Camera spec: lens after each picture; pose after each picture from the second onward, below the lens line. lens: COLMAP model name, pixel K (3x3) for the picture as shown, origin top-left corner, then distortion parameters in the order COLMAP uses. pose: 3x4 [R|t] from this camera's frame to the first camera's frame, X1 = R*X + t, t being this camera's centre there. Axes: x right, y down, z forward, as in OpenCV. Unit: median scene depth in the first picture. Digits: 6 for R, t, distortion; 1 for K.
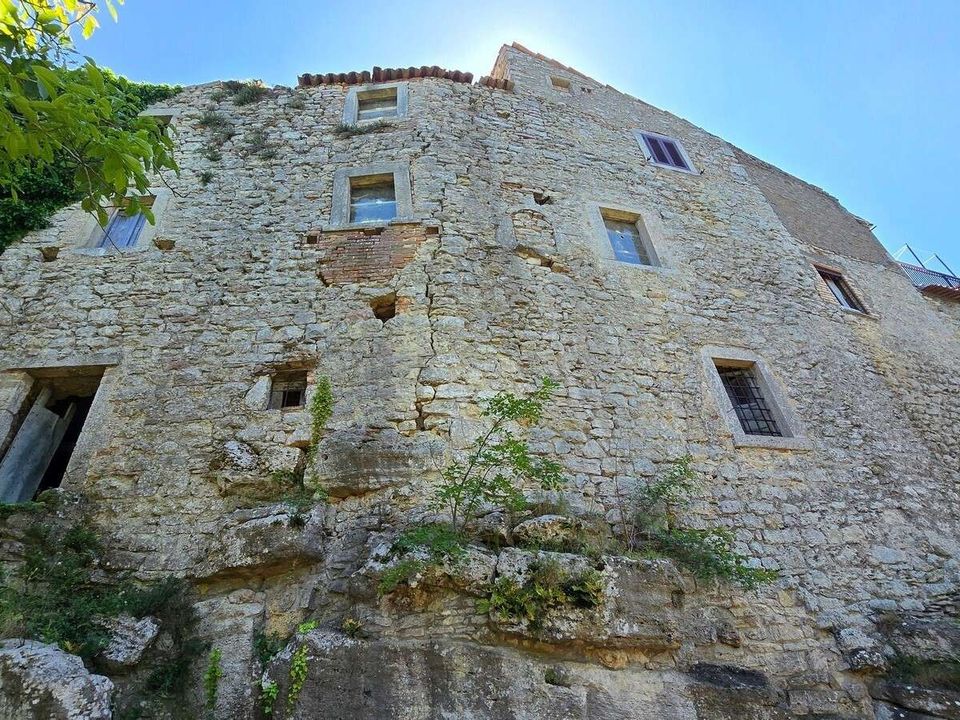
lens RADIAL K [[528.9, 0, 480.0], [0, 528.9, 360.0], [0, 0, 1]] dist [0.003181, -0.002157]
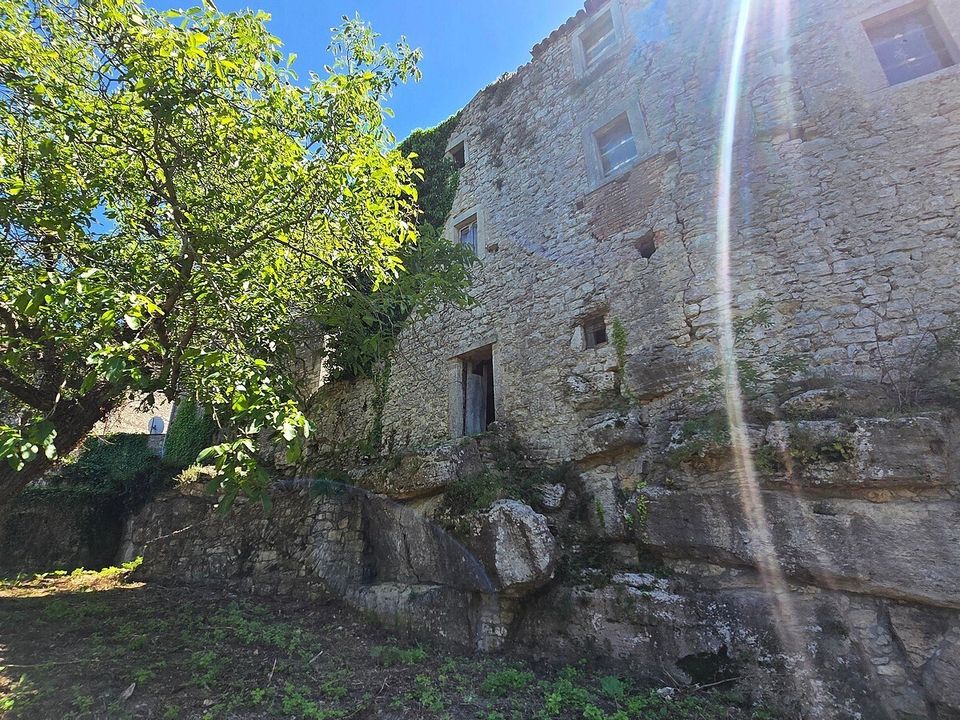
lens RADIAL K [[528.9, 0, 480.0], [0, 528.9, 360.0], [0, 0, 1]] dist [0.003181, -0.002157]
pose [[0.750699, -0.197331, -0.630485, 0.312591], [0.357499, 0.923884, 0.136504, -0.195106], [0.555558, -0.327871, 0.764104, -0.308446]]
